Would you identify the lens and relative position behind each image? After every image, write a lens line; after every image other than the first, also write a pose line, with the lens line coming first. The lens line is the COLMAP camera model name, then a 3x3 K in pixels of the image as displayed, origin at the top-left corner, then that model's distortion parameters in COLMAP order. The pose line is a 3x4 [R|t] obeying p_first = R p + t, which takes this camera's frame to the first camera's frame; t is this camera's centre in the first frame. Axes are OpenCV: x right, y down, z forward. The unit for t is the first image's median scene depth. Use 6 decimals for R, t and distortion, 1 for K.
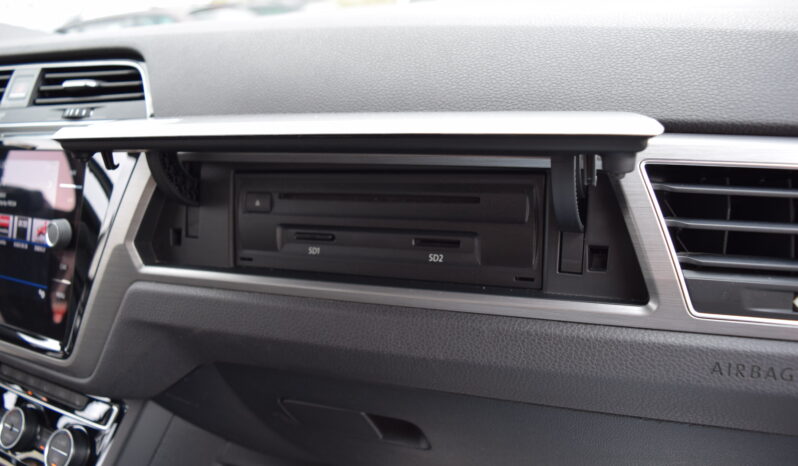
lens RADIAL K [[639.7, 0, 400.7], [0, 639.7, 229.1], [0, 0, 1]] dist [-0.093193, 0.011635]
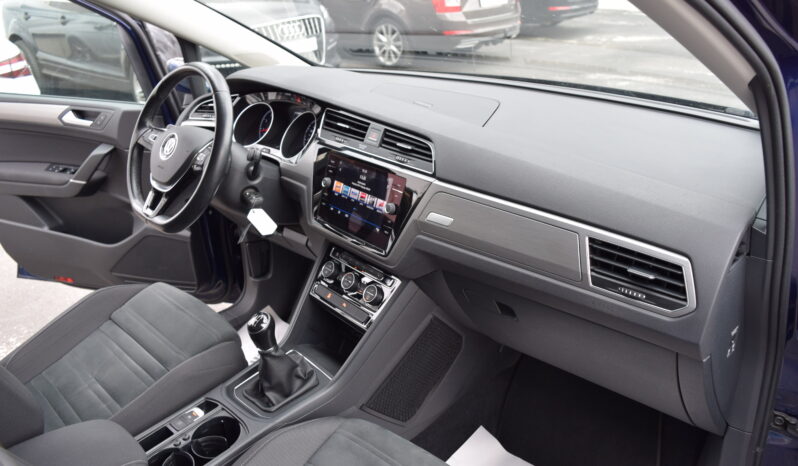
lens RADIAL K [[639.7, 0, 397.7], [0, 639.7, 236.5], [0, 0, 1]] dist [-0.093193, 0.011635]
pose [[0.934572, 0.195042, -0.297547, 0.265989], [-0.160105, 0.977430, 0.137828, -0.235708], [0.317714, -0.081172, 0.944706, -1.403031]]
